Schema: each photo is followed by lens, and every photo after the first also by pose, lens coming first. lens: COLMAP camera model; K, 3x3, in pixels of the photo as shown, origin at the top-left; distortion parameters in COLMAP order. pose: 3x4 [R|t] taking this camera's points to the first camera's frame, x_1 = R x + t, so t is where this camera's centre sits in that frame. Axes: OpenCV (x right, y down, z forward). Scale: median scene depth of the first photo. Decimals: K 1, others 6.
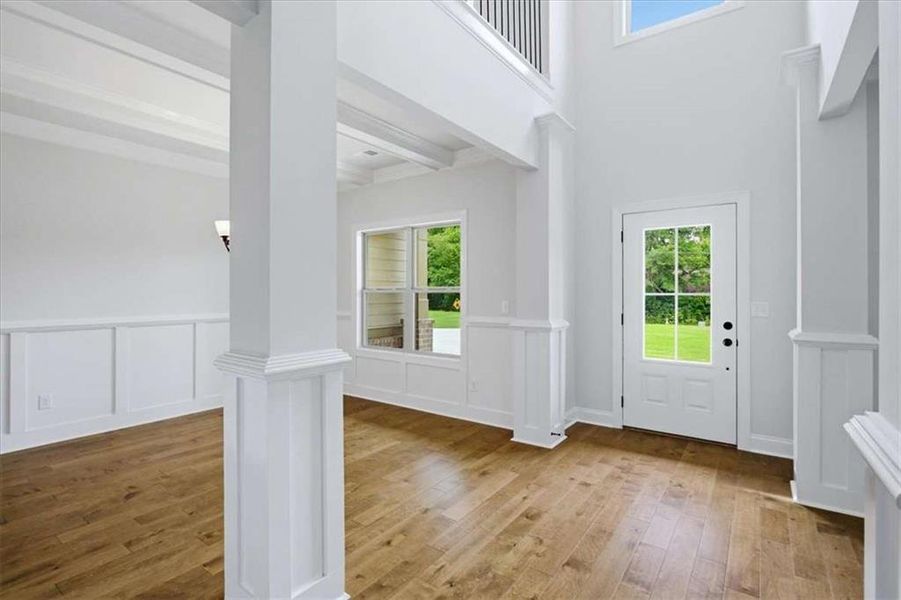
lens RADIAL K [[432.6, 0, 447.4], [0, 432.6, 289.6], [0, 0, 1]] dist [-0.005724, 0.000283]
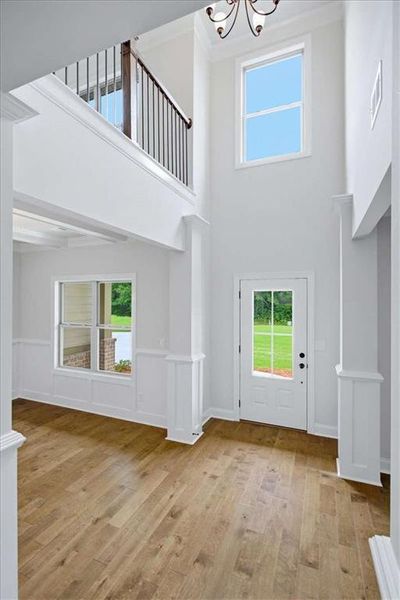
lens RADIAL K [[288.1, 0, 195.0], [0, 288.1, 296.1], [0, 0, 1]] dist [-0.005724, 0.000283]
pose [[0.976966, 0.005596, 0.213319, 0.041313], [-0.003905, 0.999958, -0.008347, -0.132891], [-0.213357, 0.007322, 0.976947, 0.051821]]
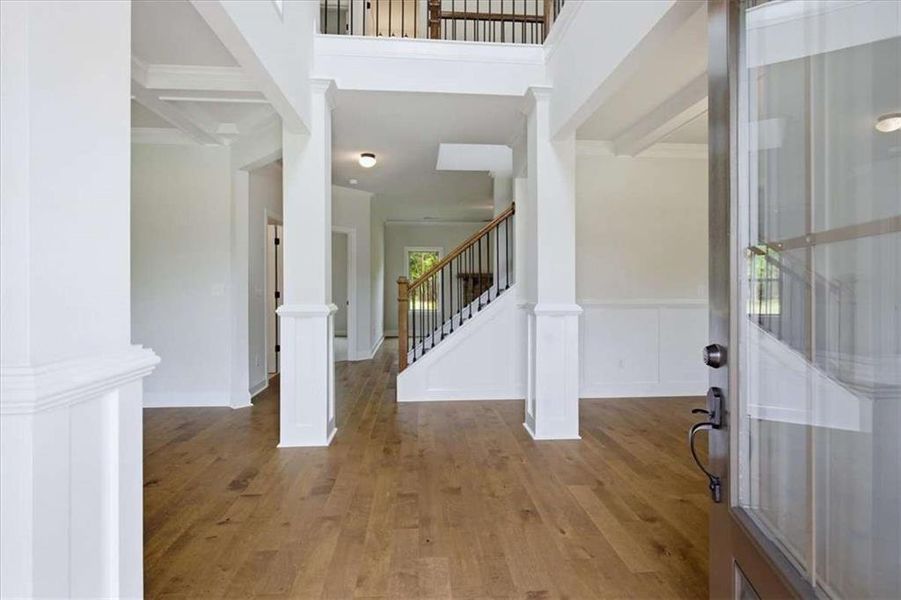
lens RADIAL K [[432.6, 0, 453.7], [0, 432.6, 293.1], [0, 0, 1]] dist [-0.005724, 0.000283]
pose [[-0.755802, 0.012738, -0.654677, 0.675325], [0.007446, 0.999913, 0.010858, 0.036609], [0.654758, 0.003331, -0.755831, 1.187790]]
